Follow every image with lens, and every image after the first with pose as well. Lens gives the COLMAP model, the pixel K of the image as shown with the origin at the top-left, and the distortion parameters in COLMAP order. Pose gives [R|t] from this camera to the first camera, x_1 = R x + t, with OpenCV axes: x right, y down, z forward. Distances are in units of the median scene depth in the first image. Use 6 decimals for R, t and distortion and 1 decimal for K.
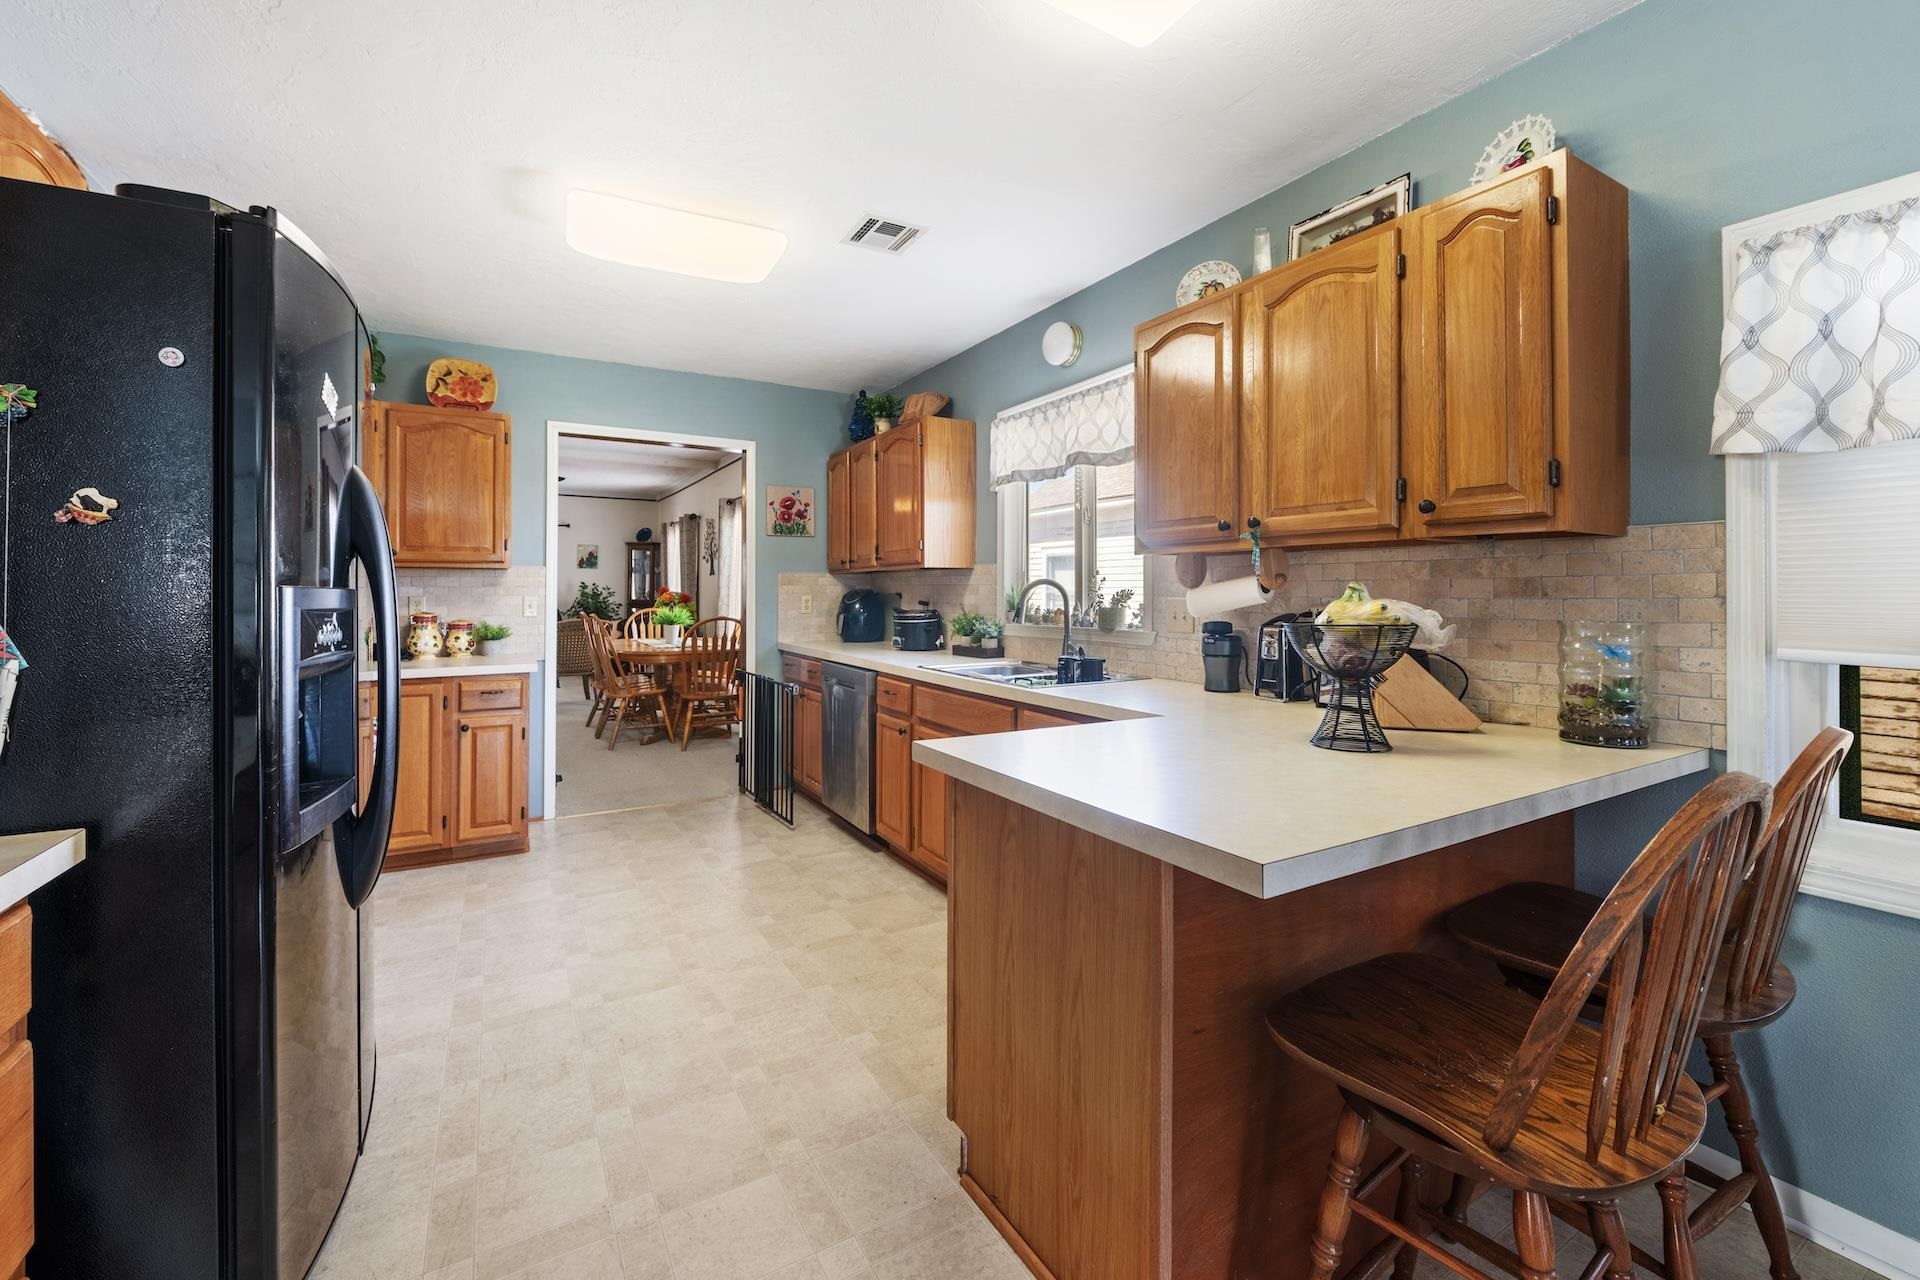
lens RADIAL K [[781.7, 0, 951.6], [0, 781.7, 583.4], [0, 0, 1]] dist [-0.002445, -0.000308]
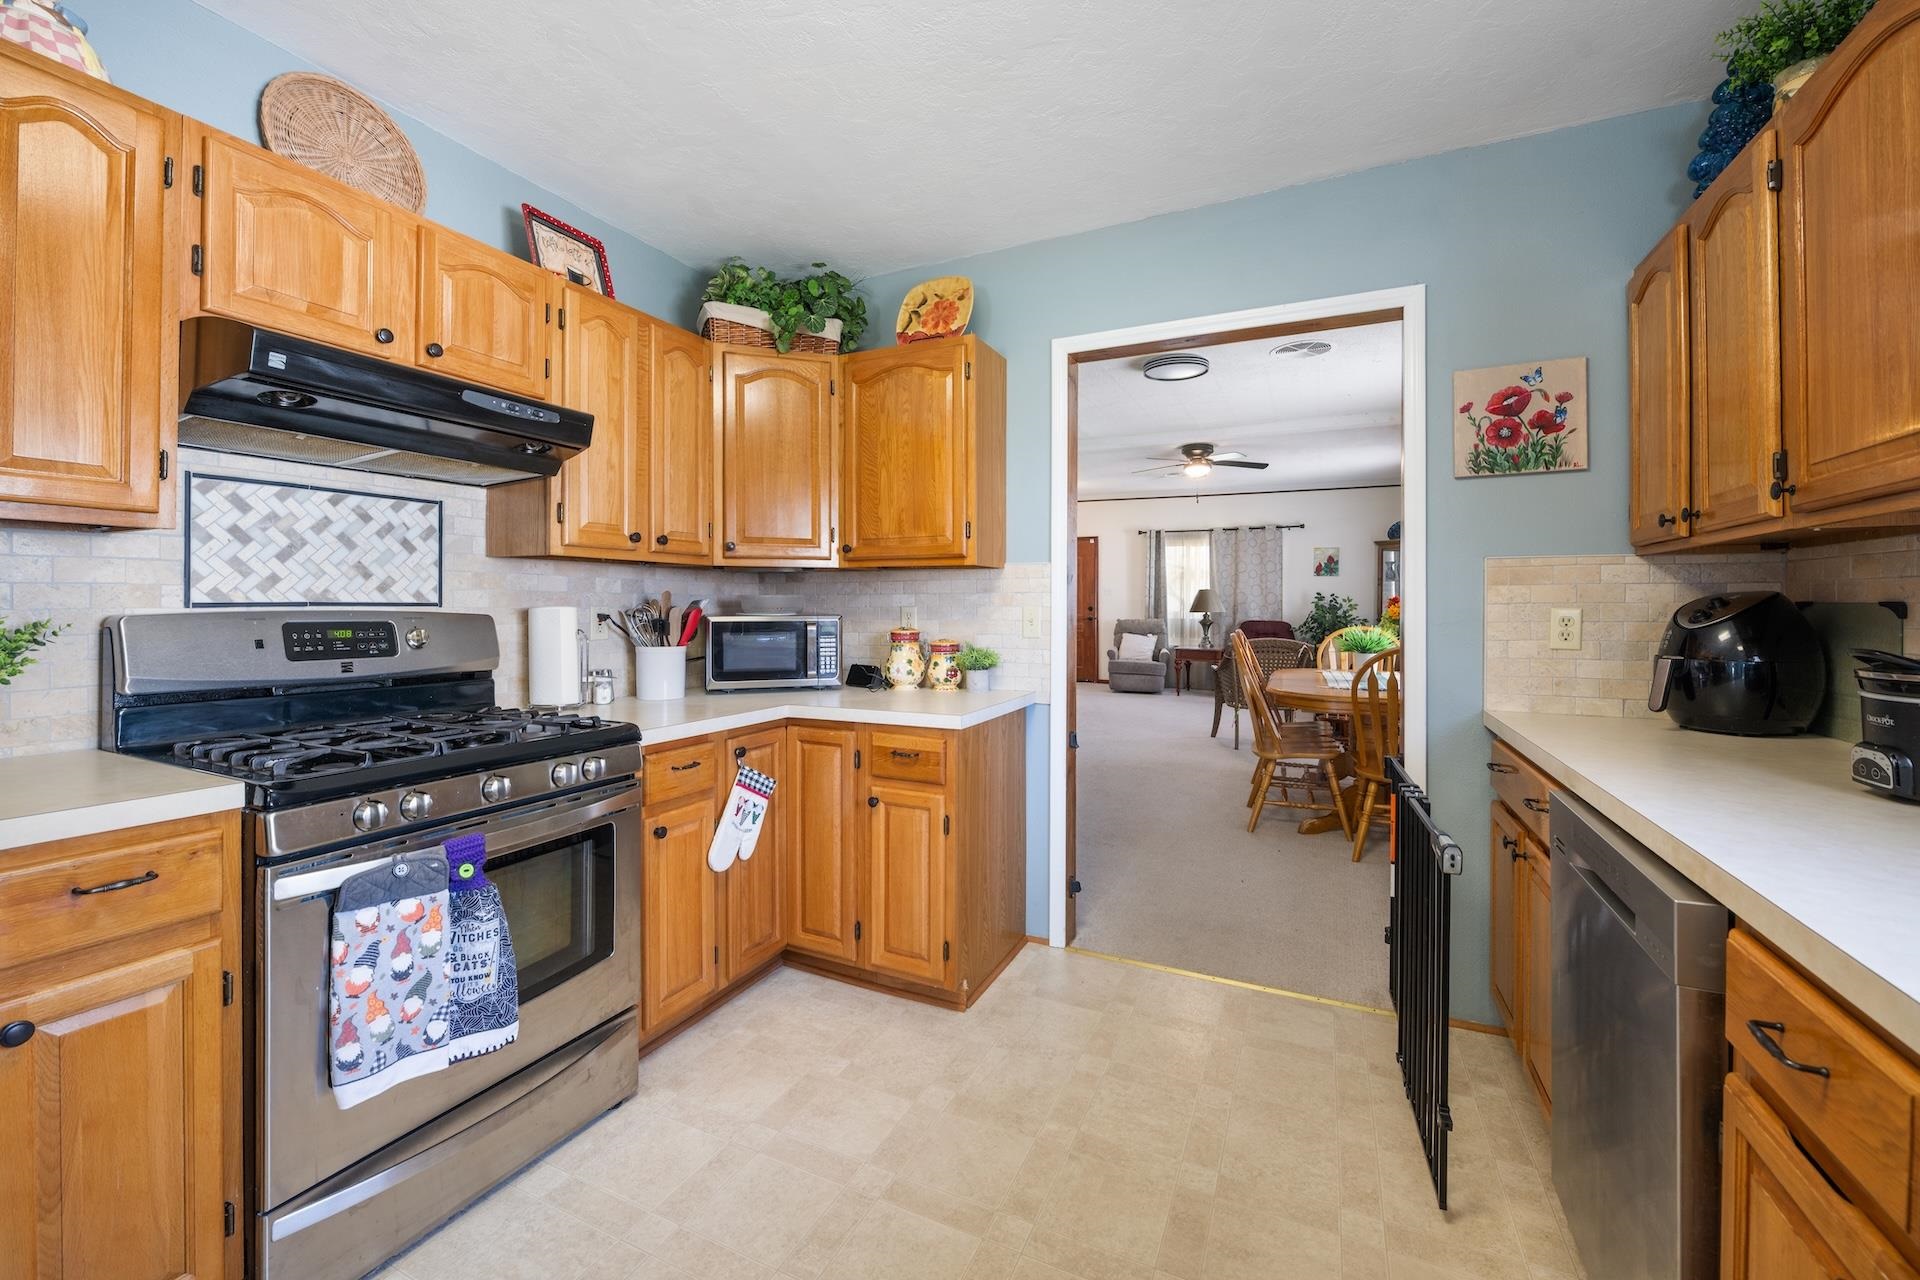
lens RADIAL K [[781.6, 0, 940.2], [0, 781.6, 604.7], [0, 0, 1]] dist [-0.010178, -0.000305]
pose [[0.559229, -0.000052, -0.829013, -0.024343], [0.008033, 0.999953, 0.005356, 0.009127], [0.828974, -0.009655, 0.559203, 0.505820]]
